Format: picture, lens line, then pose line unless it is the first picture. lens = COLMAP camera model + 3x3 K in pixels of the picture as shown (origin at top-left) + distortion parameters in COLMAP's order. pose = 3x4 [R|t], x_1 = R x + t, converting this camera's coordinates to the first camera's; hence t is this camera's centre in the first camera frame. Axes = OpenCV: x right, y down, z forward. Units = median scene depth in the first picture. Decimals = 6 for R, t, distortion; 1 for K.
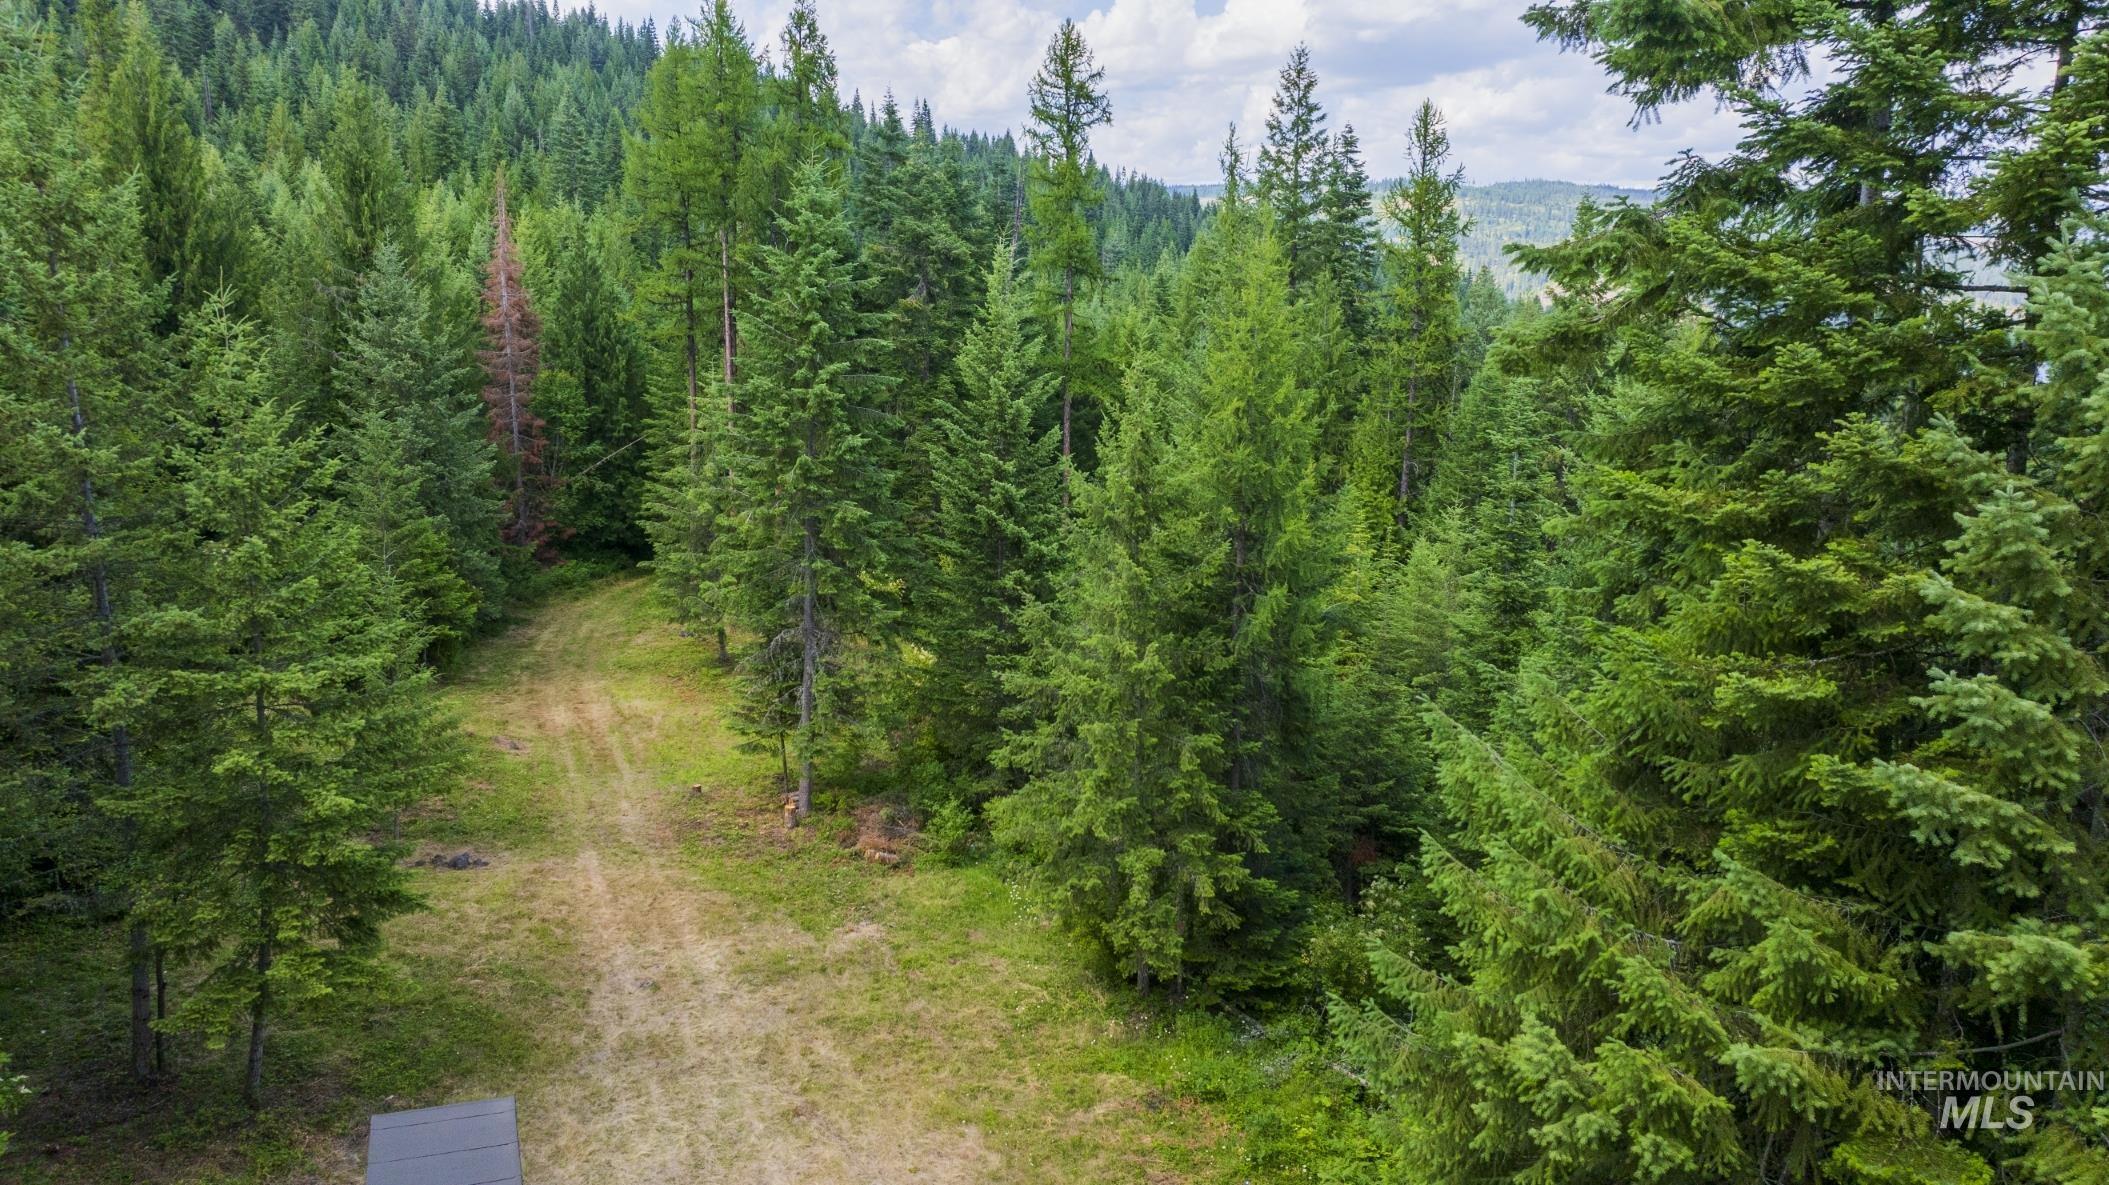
lens RADIAL K [[1486.7, 0, 1061.8], [0, 1486.7, 590.2], [0, 0, 1]] dist [-0.031296, 0.029927]
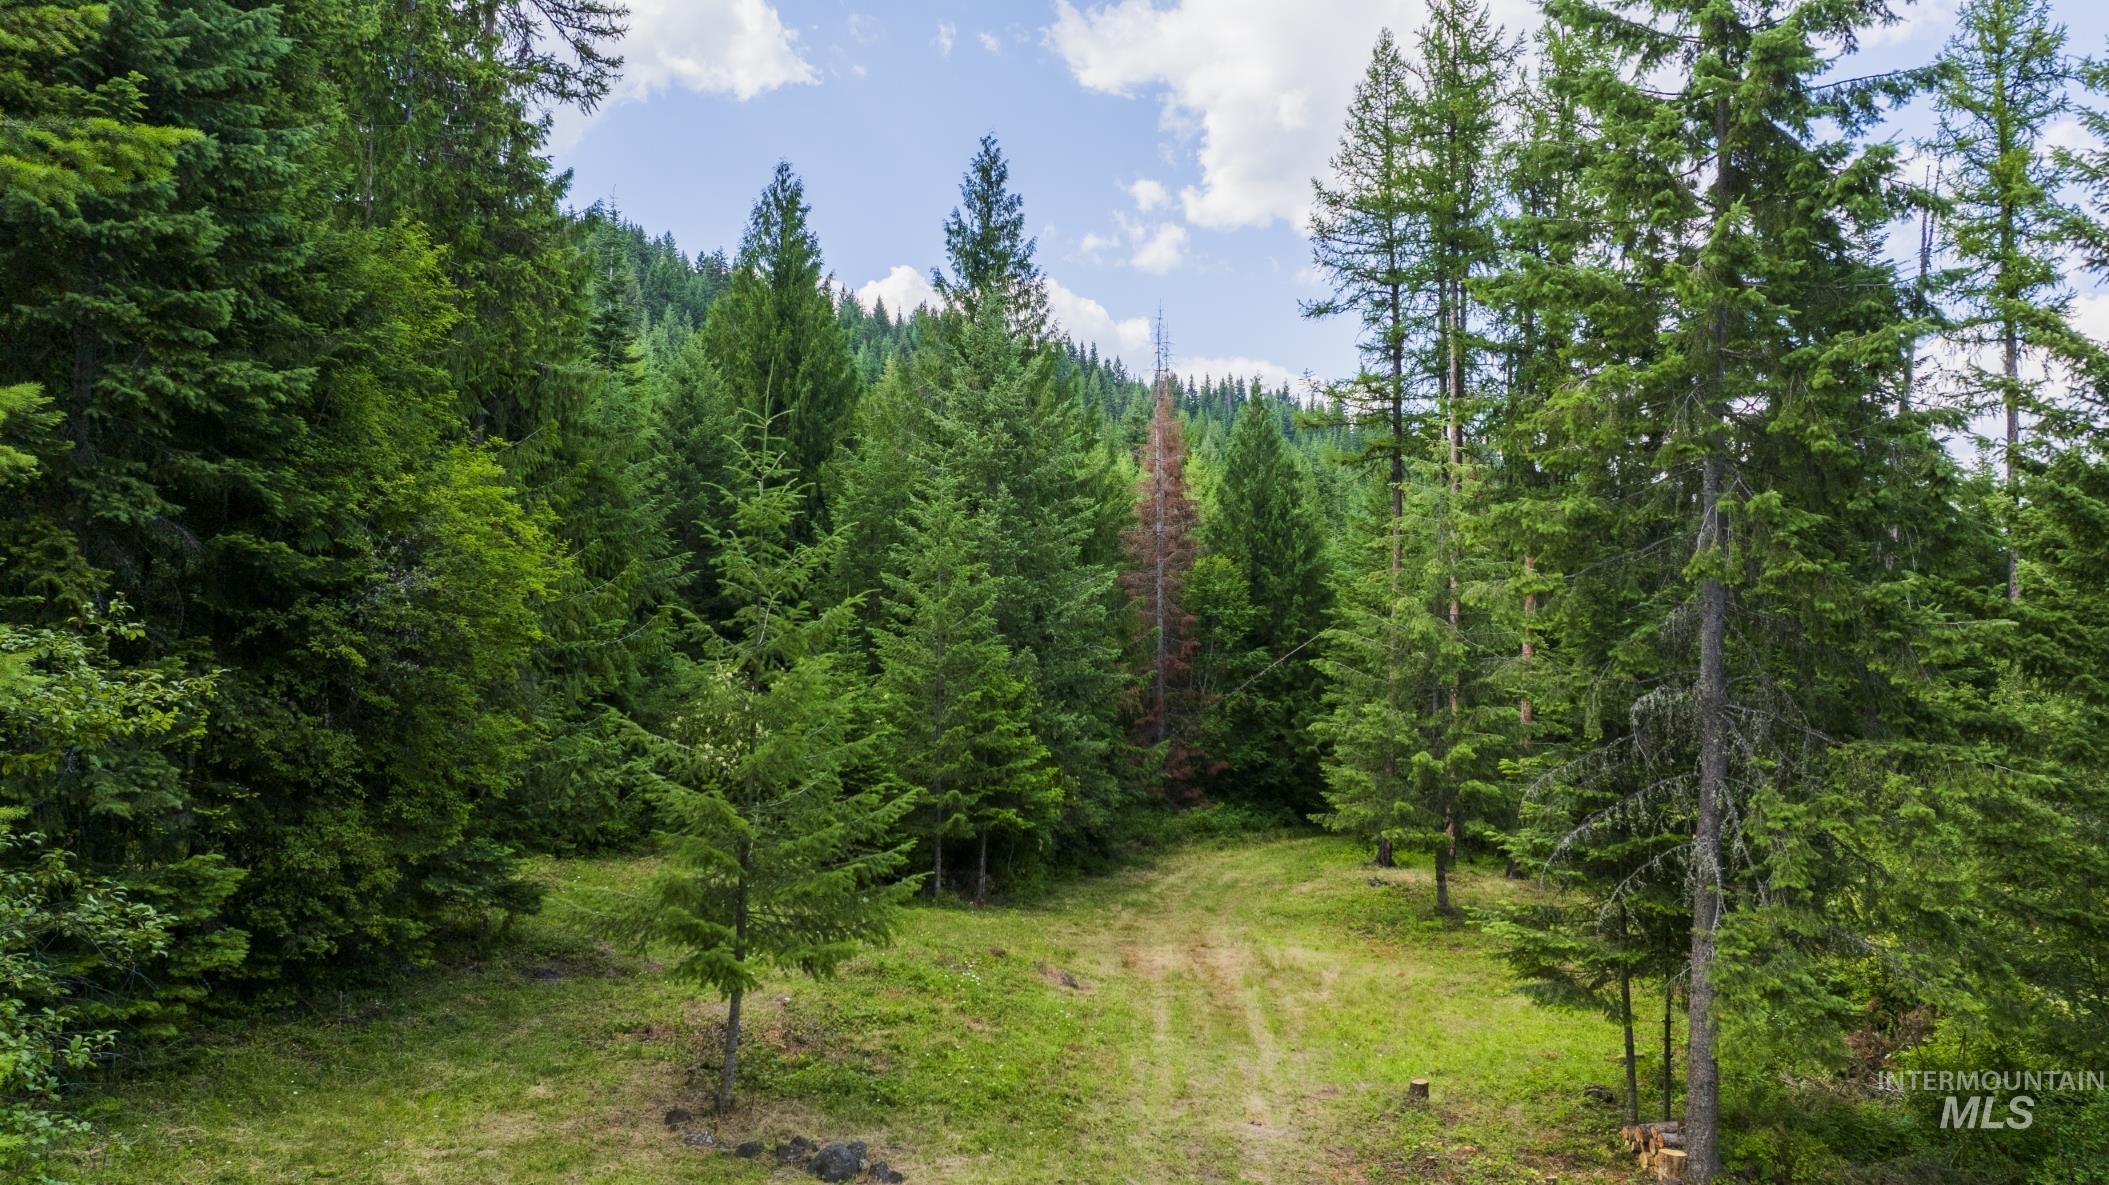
lens RADIAL K [[1486.7, 0, 1060.5], [0, 1486.7, 584.0], [0, 0, 1]] dist [-0.031296, 0.029927]
pose [[0.903164, -0.023699, -0.428642, -0.142488], [-0.088046, 0.967024, -0.238981, 0.097881], [0.420171, 0.253579, 0.871295, 0.507995]]
